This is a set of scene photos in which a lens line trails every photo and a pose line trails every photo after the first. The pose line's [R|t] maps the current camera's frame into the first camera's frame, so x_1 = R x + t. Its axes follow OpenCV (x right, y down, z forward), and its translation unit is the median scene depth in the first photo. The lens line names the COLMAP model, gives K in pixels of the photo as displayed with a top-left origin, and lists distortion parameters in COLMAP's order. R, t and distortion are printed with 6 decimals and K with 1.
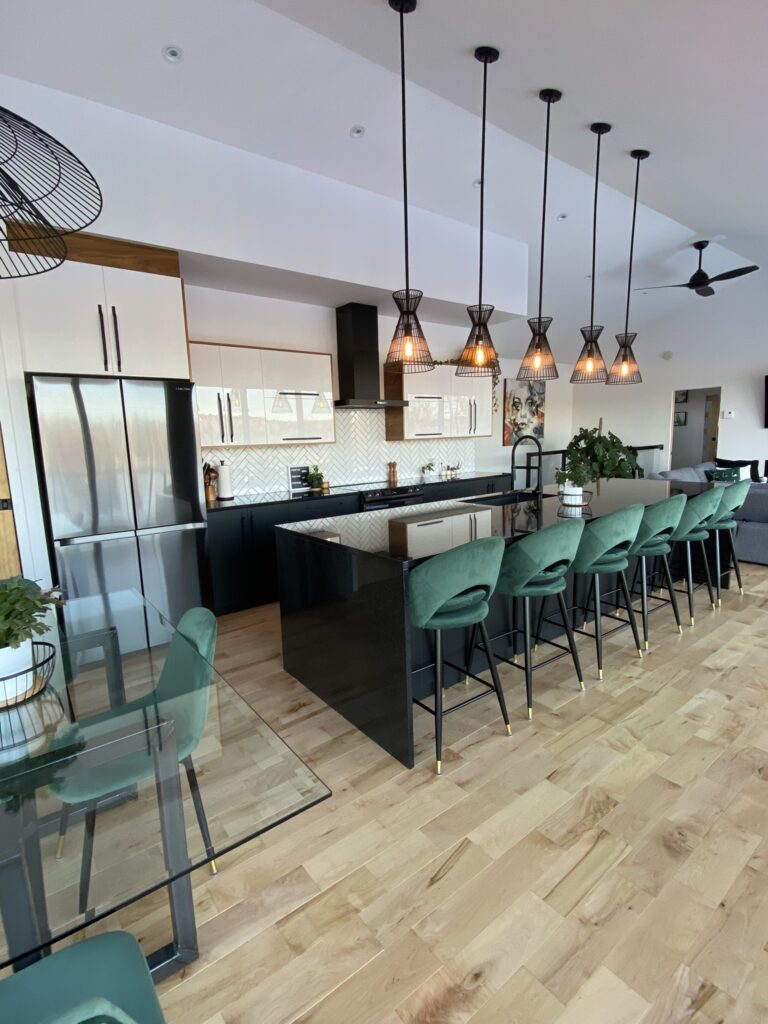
lens RADIAL K [[489.8, 0, 377.0], [0, 489.8, 514.6], [0, 0, 1]] dist [0.023172, -0.019772]
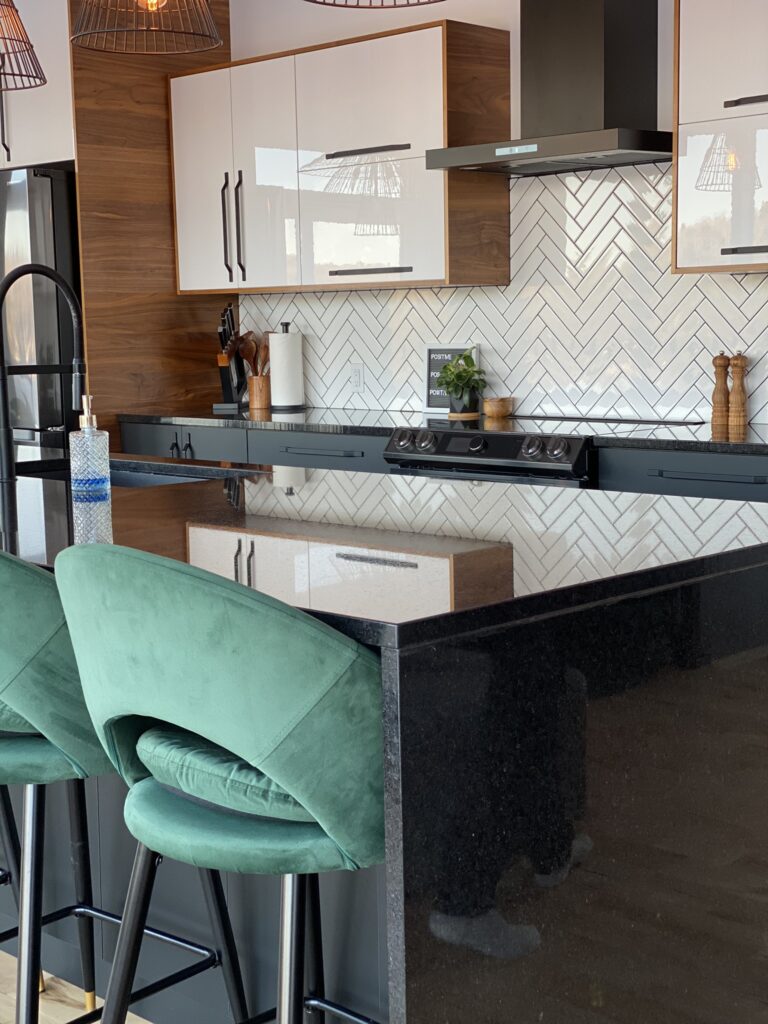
lens RADIAL K [[1541.7, 0, 393.2], [0, 1541.7, 513.0], [0, 0, 1]] dist [0.080528, 0.000000]
pose [[0.155261, 0.154474, -0.975721, 0.998435], [-0.140349, 0.981129, 0.132997, -0.129531], [0.977853, 0.116292, 0.174012, 0.809974]]
